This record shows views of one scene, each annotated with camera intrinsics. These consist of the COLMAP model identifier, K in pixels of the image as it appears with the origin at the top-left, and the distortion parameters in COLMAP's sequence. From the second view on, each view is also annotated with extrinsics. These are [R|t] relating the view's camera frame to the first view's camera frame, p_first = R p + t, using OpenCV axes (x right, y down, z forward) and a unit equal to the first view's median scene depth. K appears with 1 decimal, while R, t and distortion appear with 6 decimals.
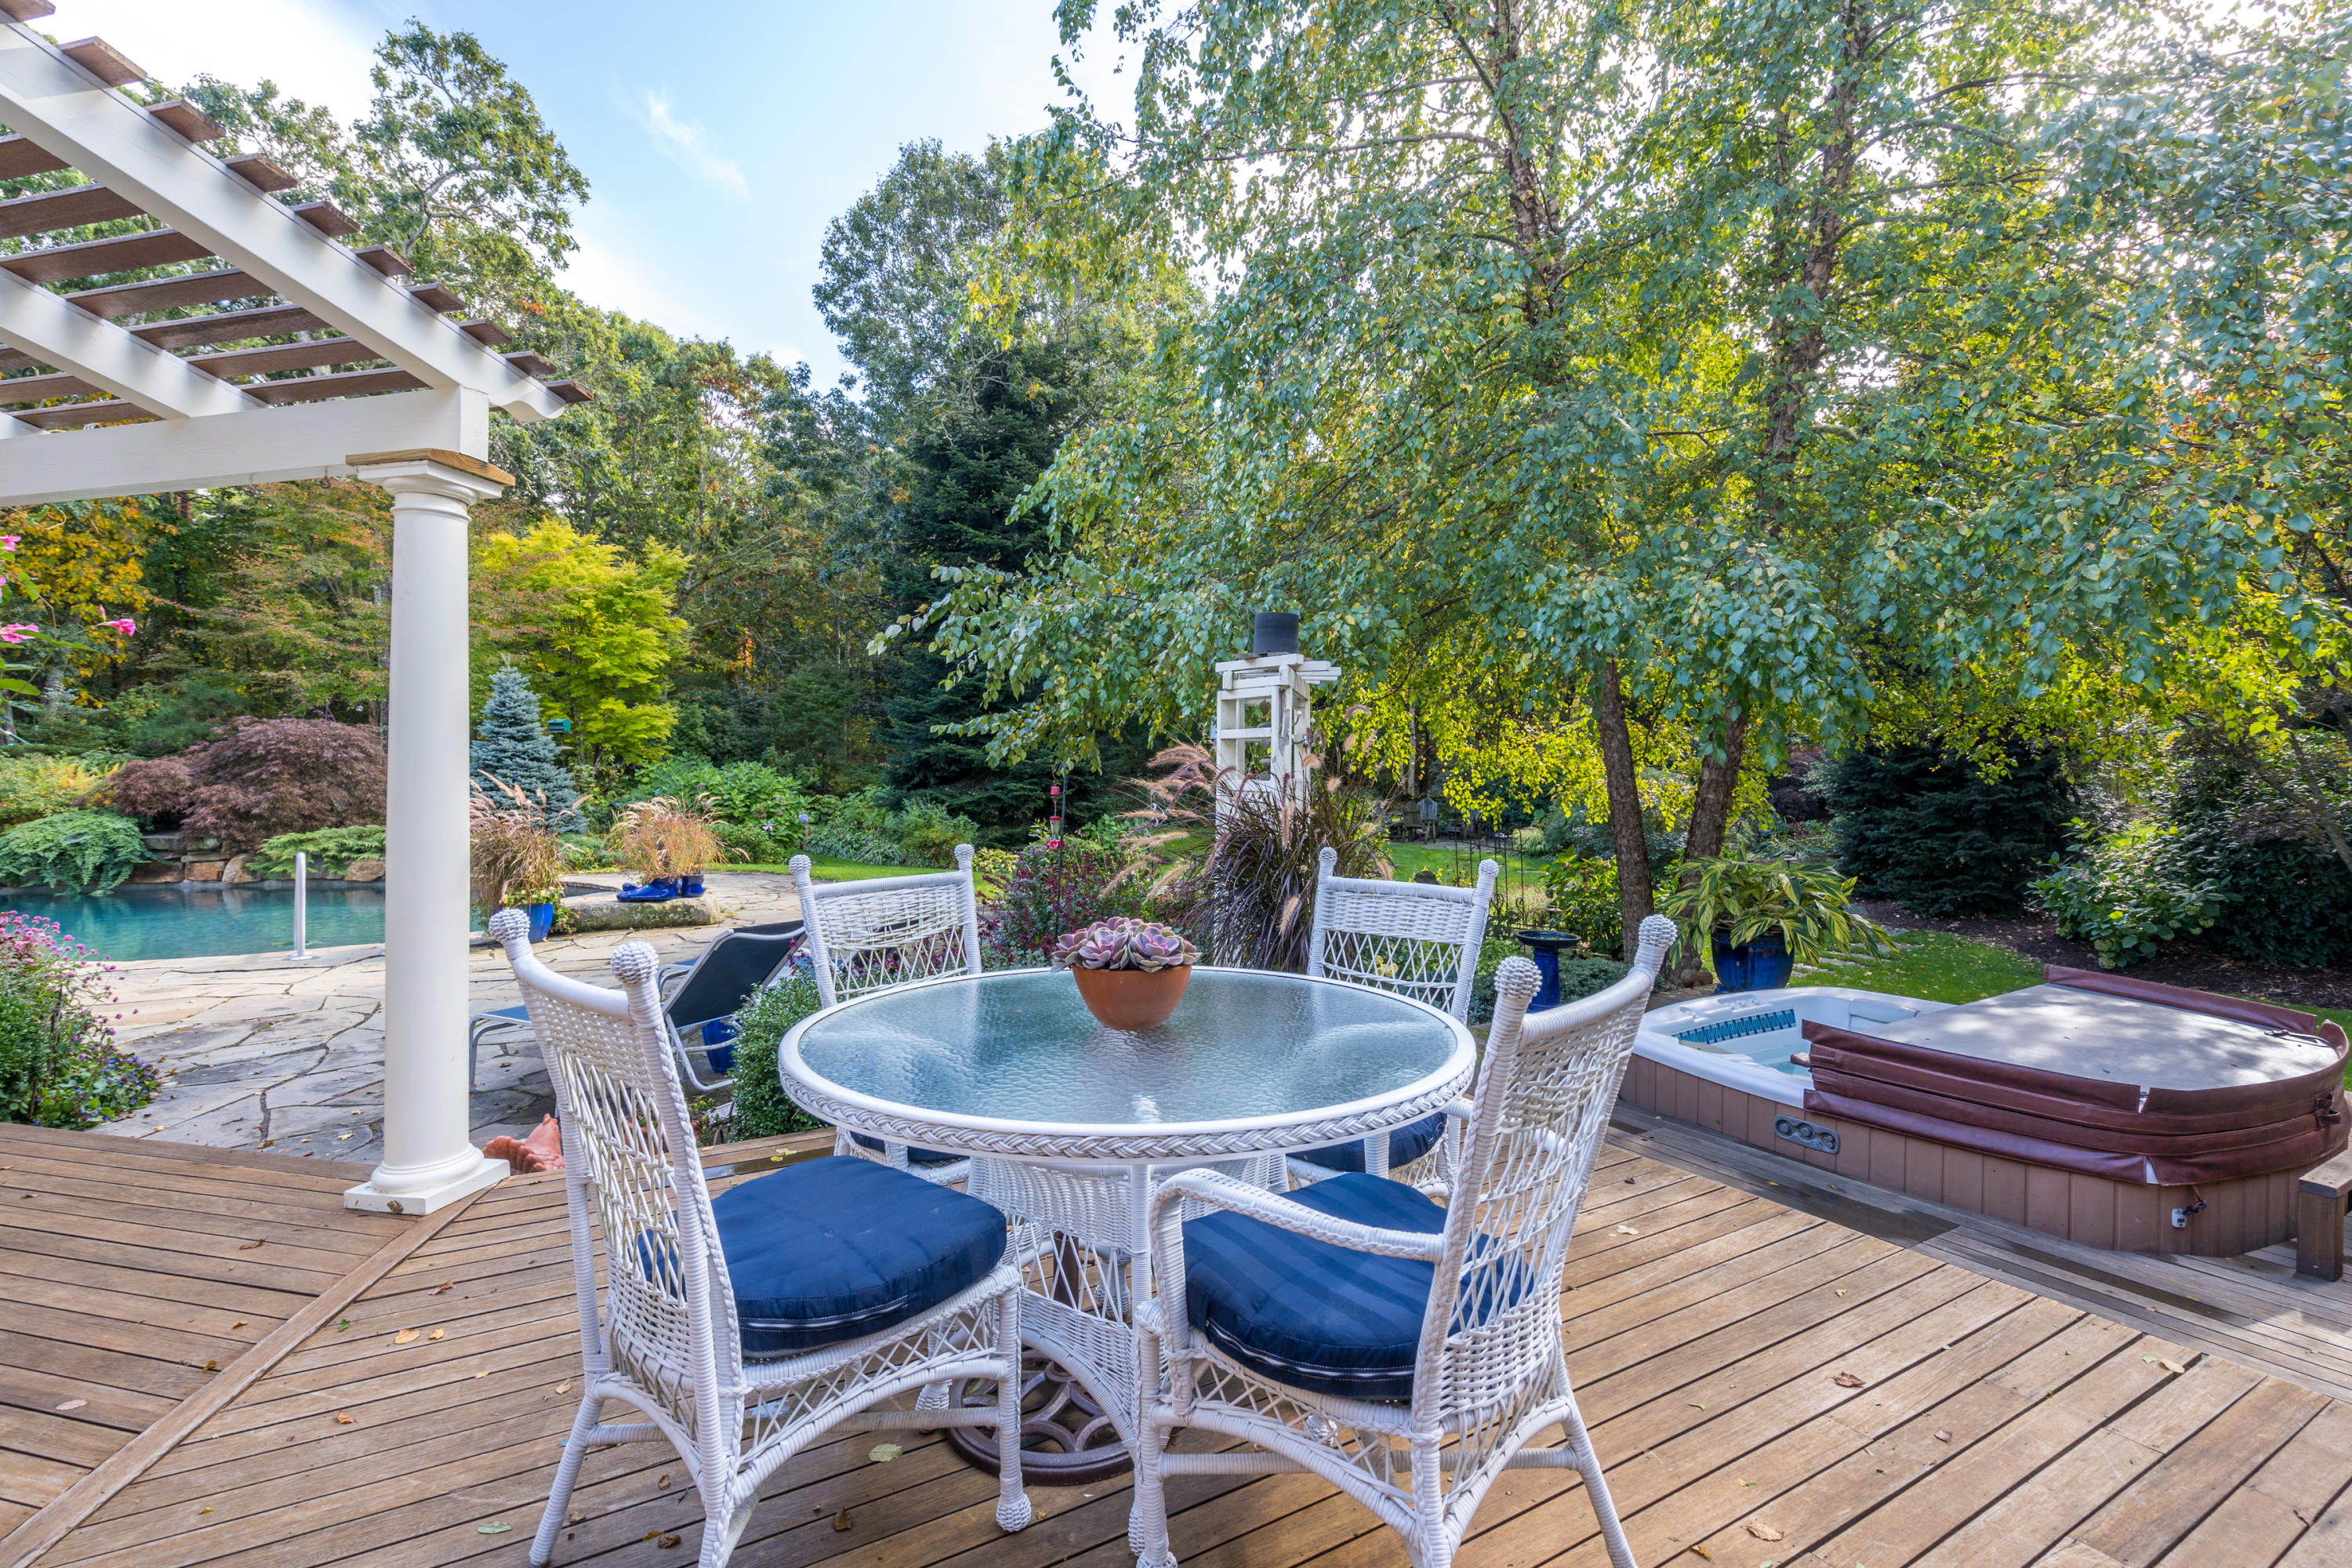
lens RADIAL K [[1075.2, 0, 1175.7], [0, 1075.2, 786.0], [0, 0, 1]] dist [0.000789, 0.000224]
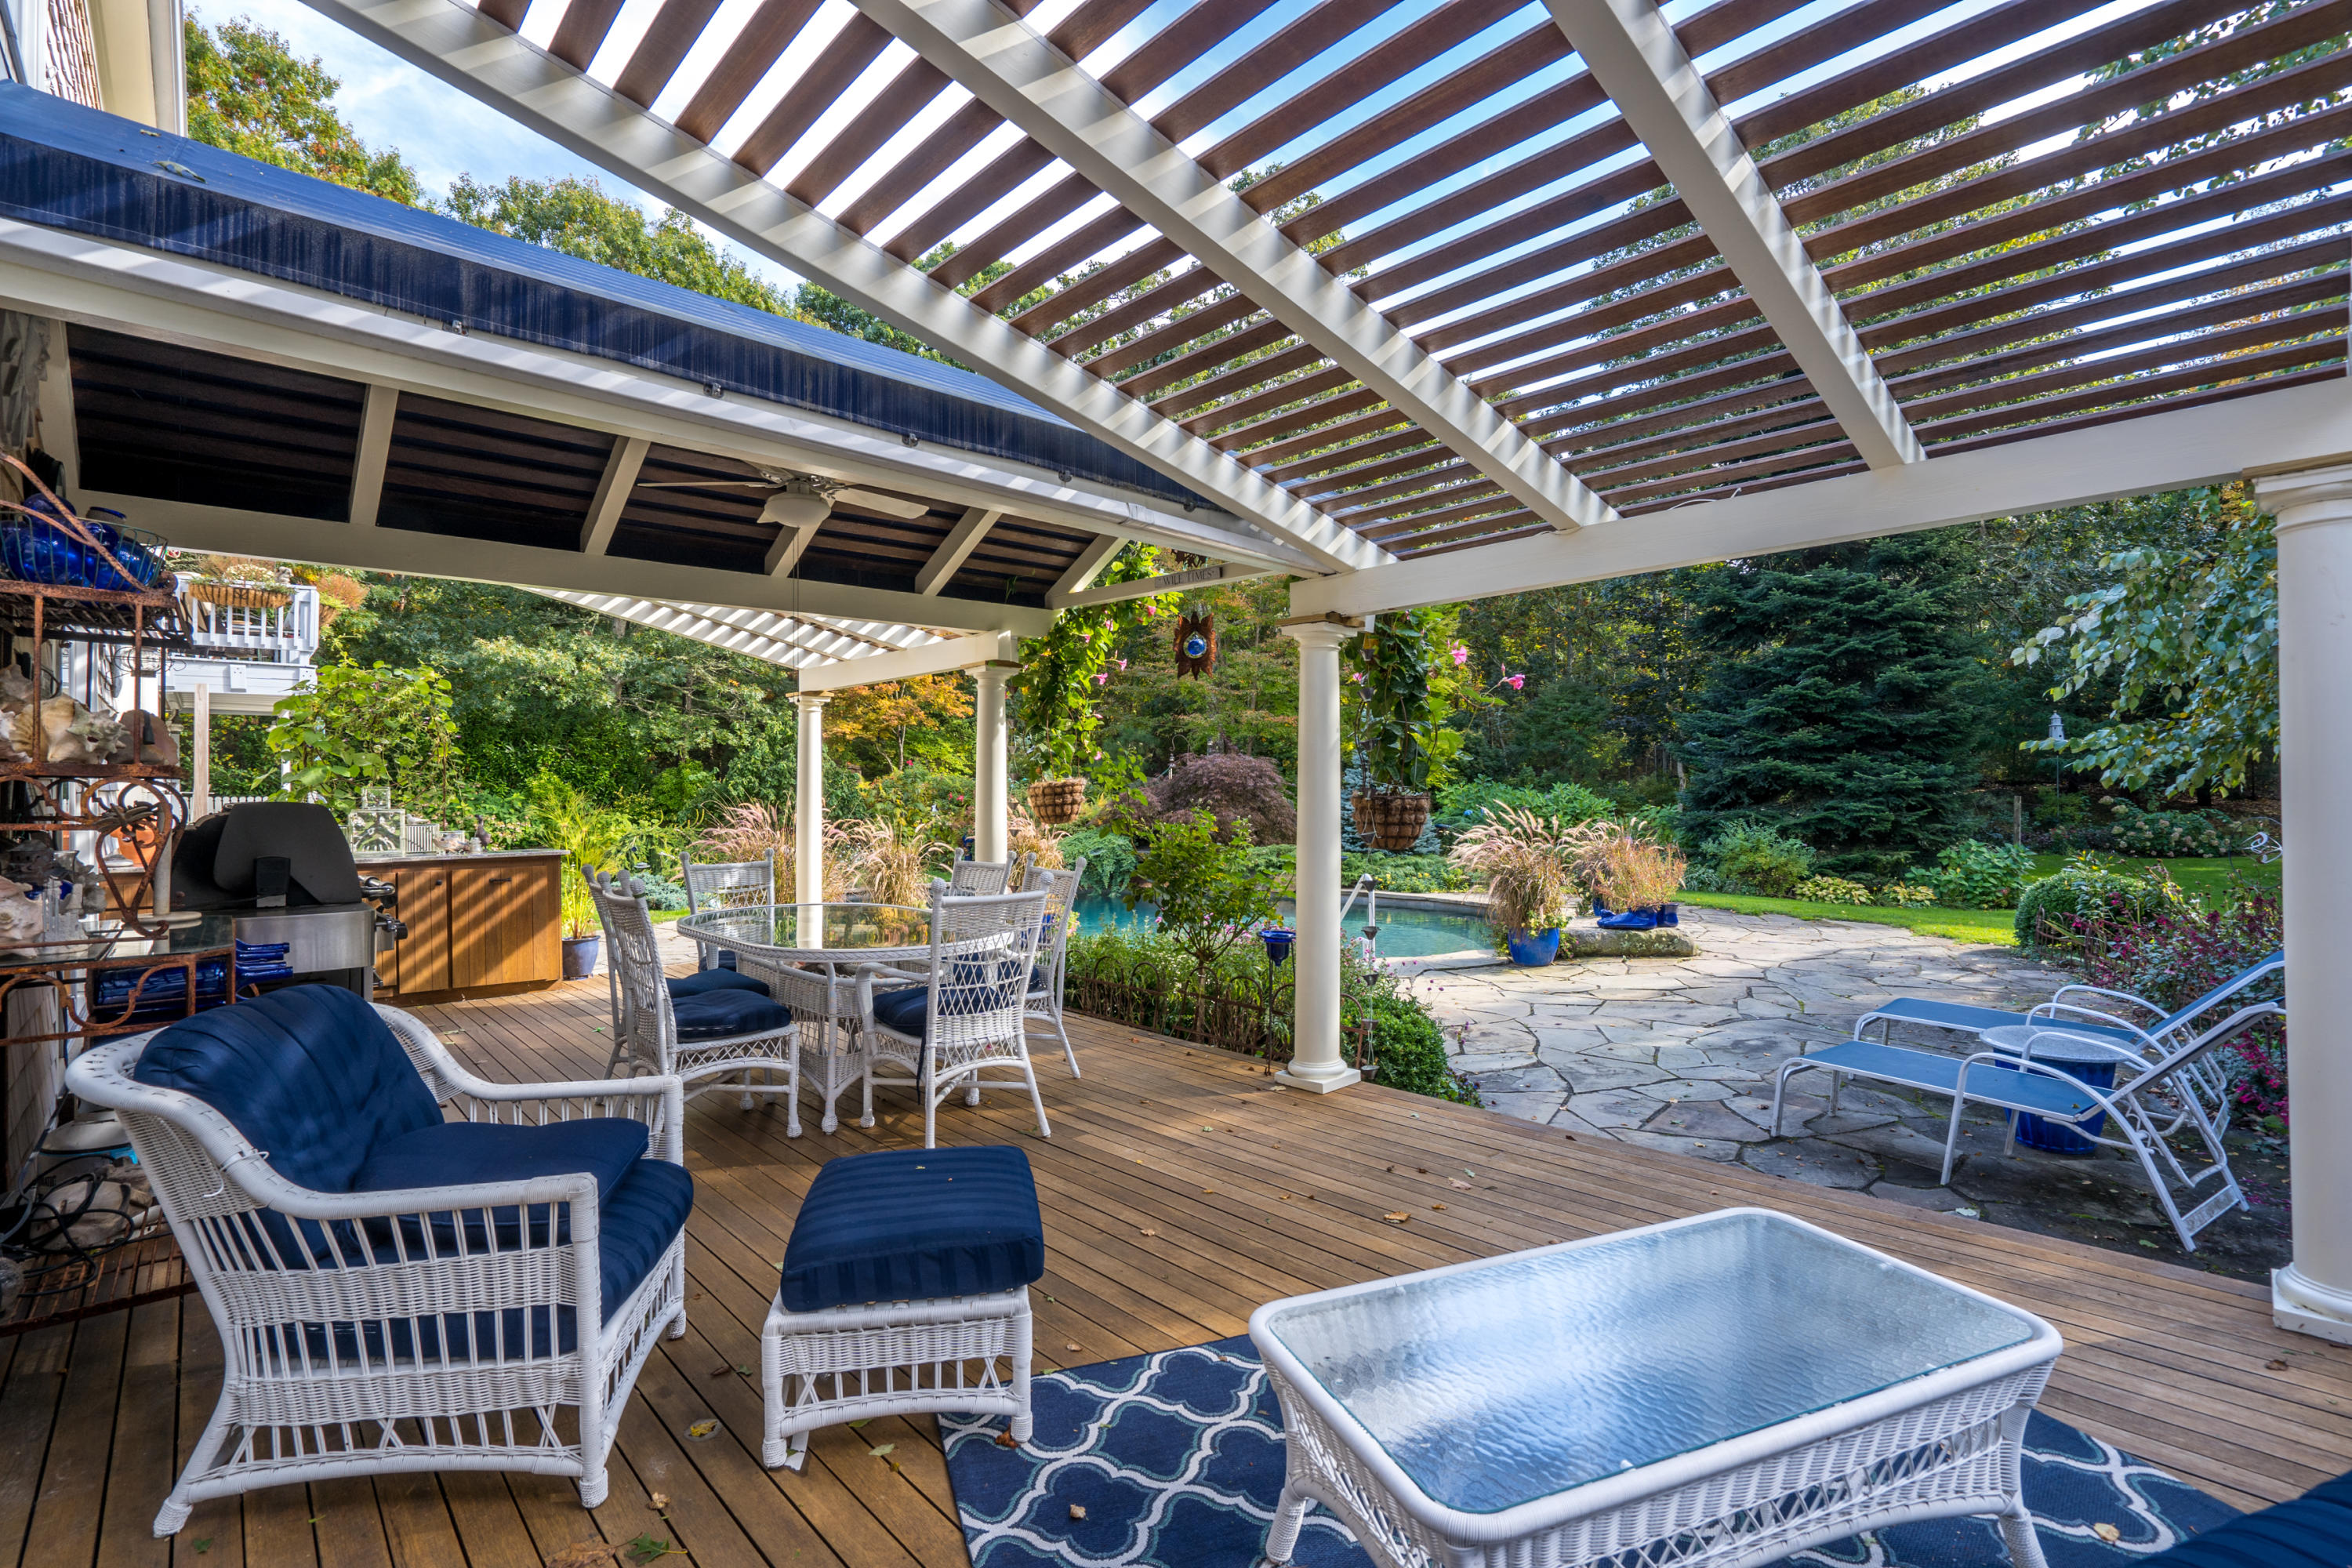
lens RADIAL K [[1075.2, 0, 1174.7], [0, 1075.2, 787.3], [0, 0, 1]] dist [0.000789, 0.000224]
pose [[0.857822, -0.013176, -0.513778, -0.275873], [0.007028, 0.999879, -0.013907, -0.010452], [0.513899, 0.008319, 0.857810, -0.057330]]
